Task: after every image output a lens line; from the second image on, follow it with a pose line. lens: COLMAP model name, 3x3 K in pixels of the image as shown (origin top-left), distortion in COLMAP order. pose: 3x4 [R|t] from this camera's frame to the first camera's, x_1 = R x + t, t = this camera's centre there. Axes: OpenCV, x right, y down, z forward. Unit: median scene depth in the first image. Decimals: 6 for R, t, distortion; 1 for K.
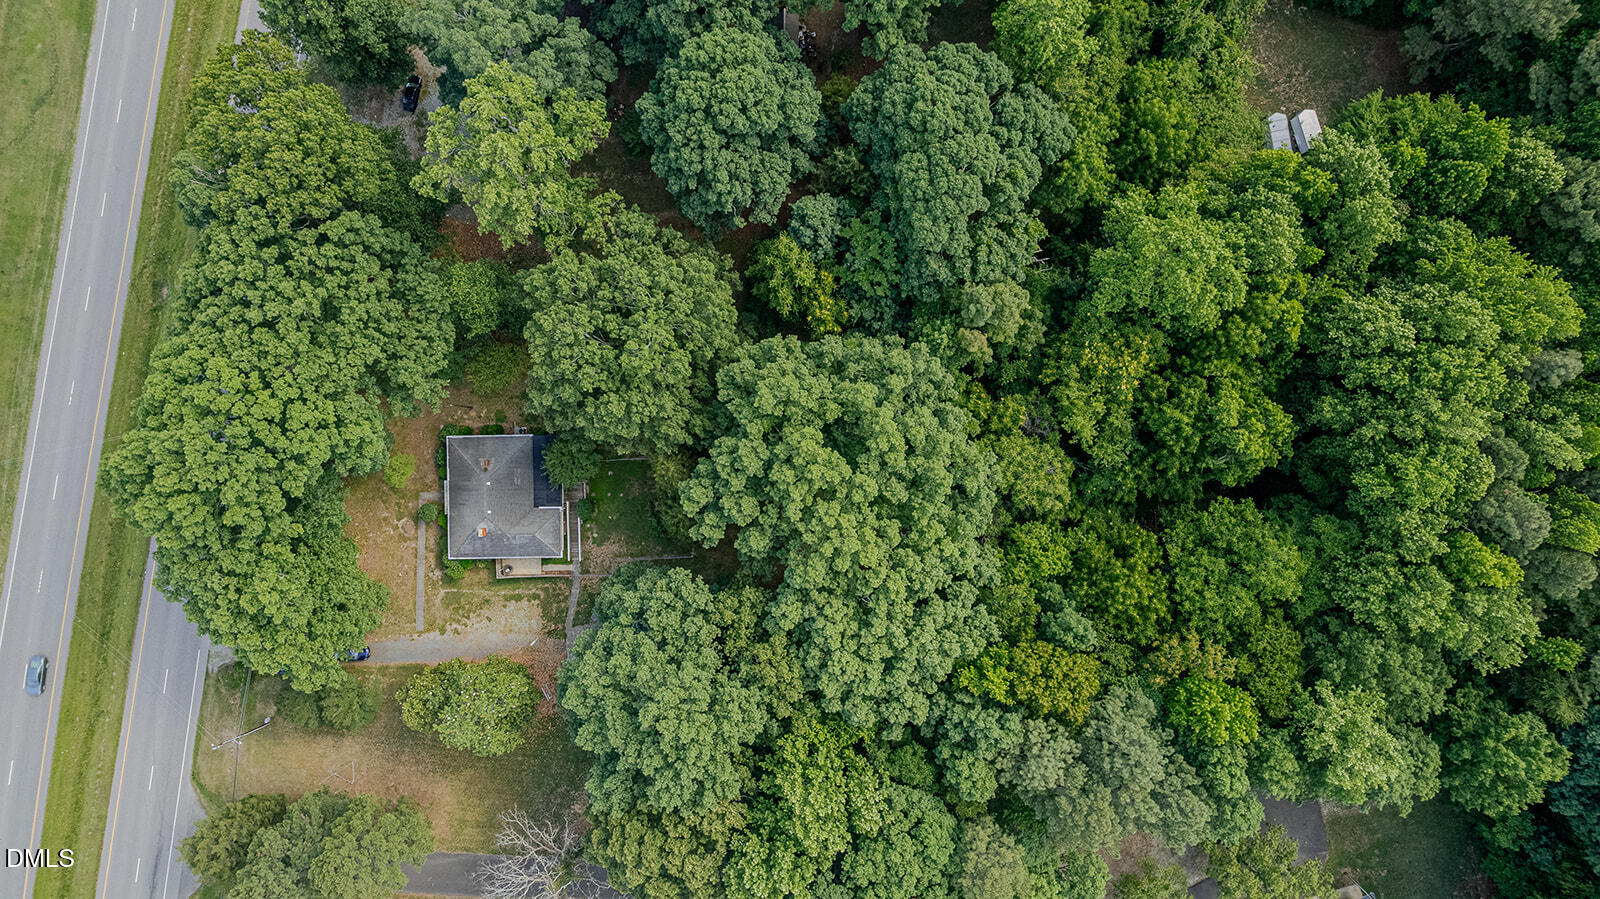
lens RADIAL K [[1012.8, 0, 792.5], [0, 1012.8, 450.2], [0, 0, 1]] dist [-0.005031, -0.002989]
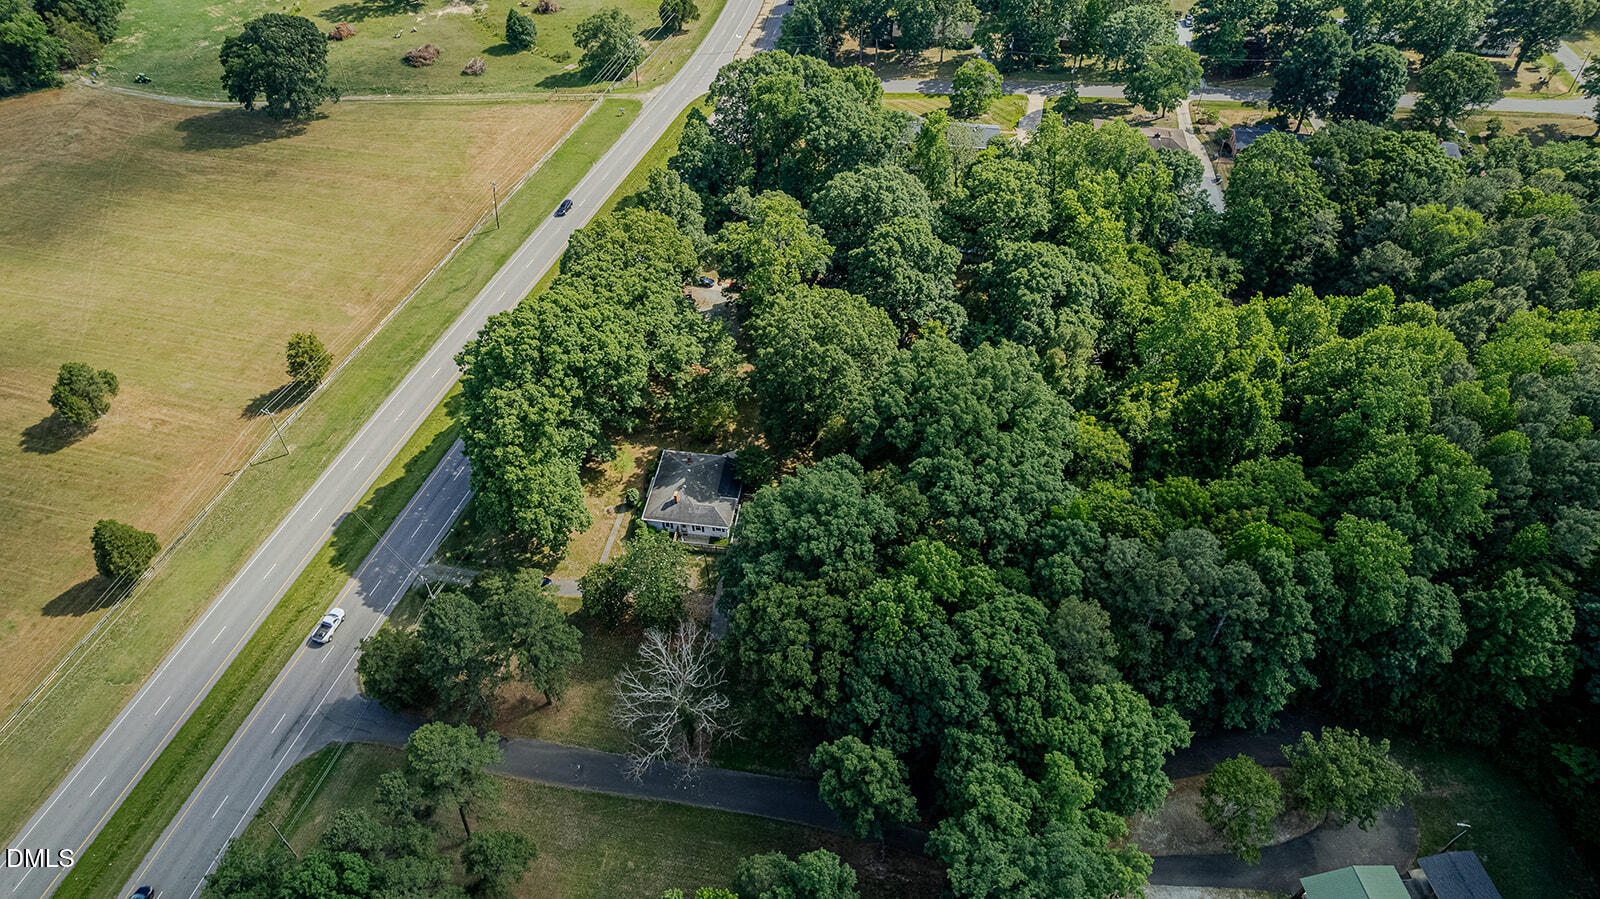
lens RADIAL K [[1012.8, 0, 792.5], [0, 1012.8, 450.2], [0, 0, 1]] dist [-0.005031, -0.002989]
pose [[0.986883, 0.130798, -0.094626, -0.048306], [-0.159974, 0.713569, -0.682076, 1.085831], [-0.021691, 0.688267, 0.725133, 0.021311]]
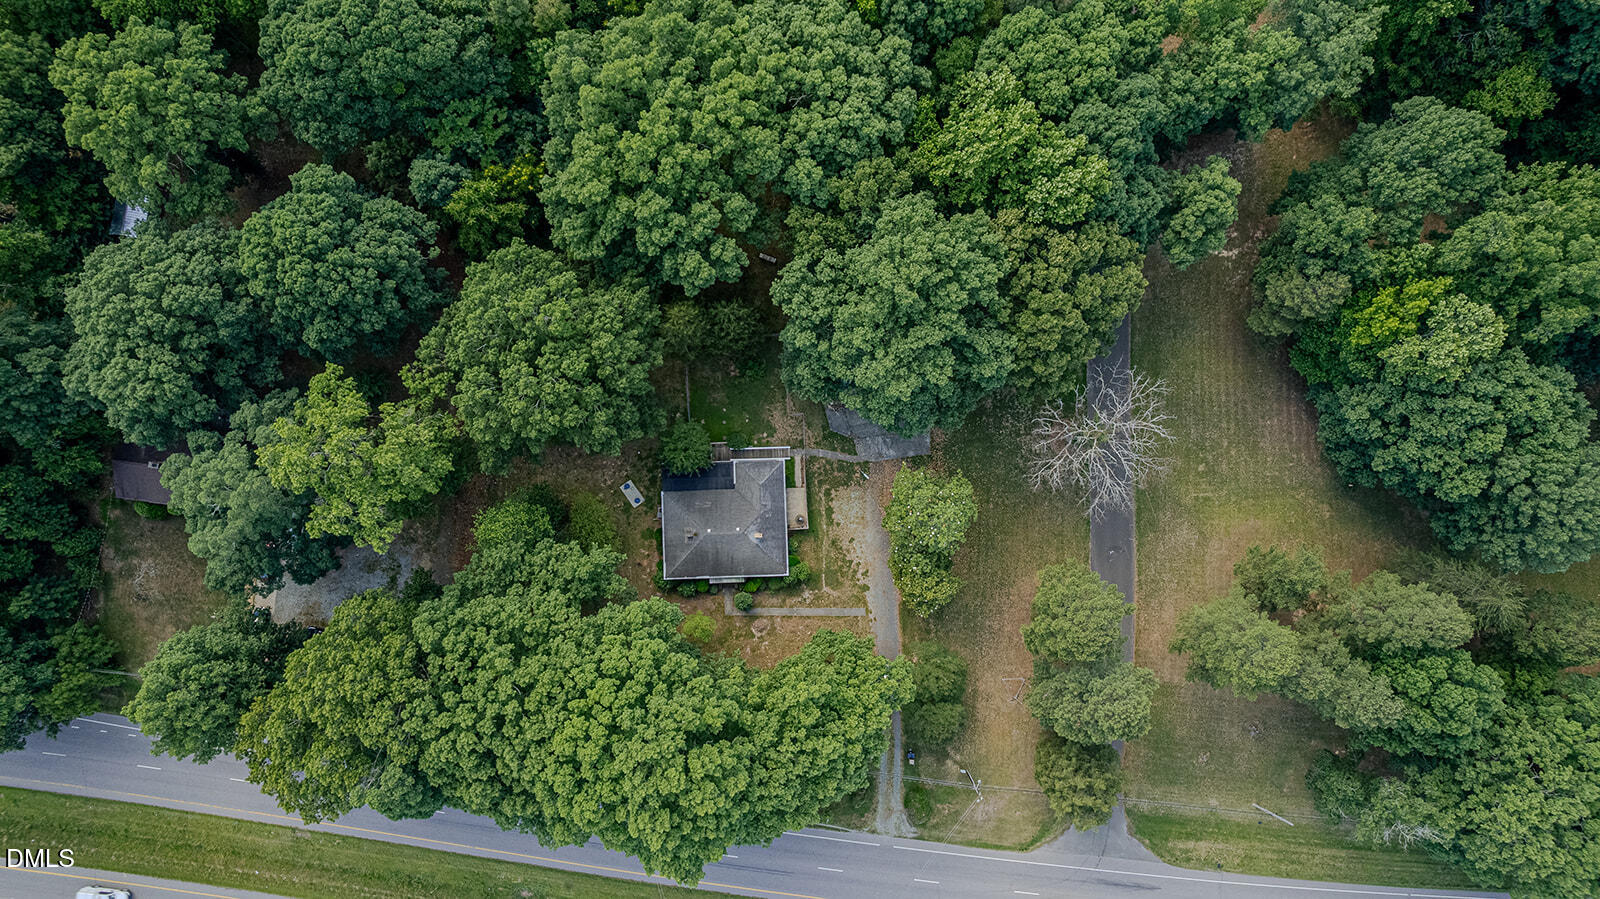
lens RADIAL K [[1012.8, 0, 792.5], [0, 1012.8, 450.2], [0, 0, 1]] dist [-0.005031, -0.002989]
pose [[-0.018346, -0.995746, 0.090300, -0.373110], [0.999752, -0.019410, -0.010909, 0.151692], [0.012615, 0.090078, 0.995855, 0.009570]]
